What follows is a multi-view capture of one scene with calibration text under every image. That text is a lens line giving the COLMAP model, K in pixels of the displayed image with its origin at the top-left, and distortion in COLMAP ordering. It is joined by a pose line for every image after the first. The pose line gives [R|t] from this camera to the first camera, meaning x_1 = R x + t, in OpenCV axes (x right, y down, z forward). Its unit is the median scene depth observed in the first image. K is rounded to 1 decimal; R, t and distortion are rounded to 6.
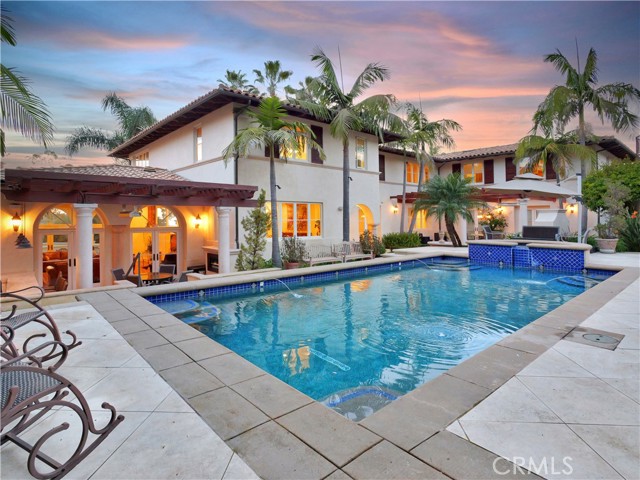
lens RADIAL K [[355.2, 0, 319.1], [0, 355.2, 215.3], [0, 0, 1]] dist [-0.002772, -0.000423]
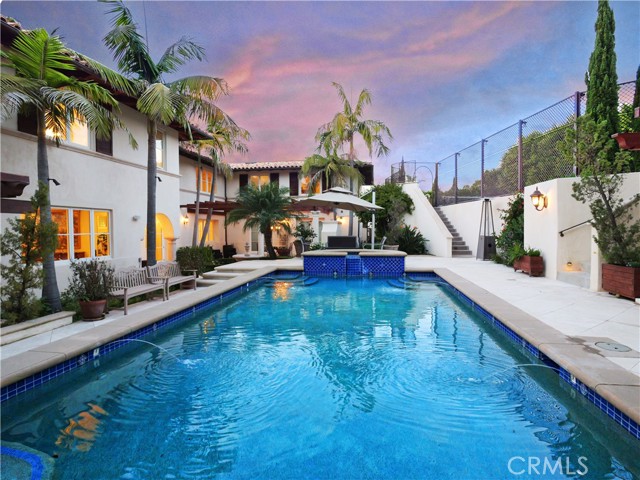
lens RADIAL K [[350.8, 0, 317.2], [0, 350.8, 236.3], [0, 0, 1]] dist [-0.006562, 0.000101]
pose [[0.781339, -0.020934, 0.623756, -0.108735], [0.004872, 0.999611, 0.027446, 0.000769], [-0.624088, -0.018406, 0.781137, 0.178848]]
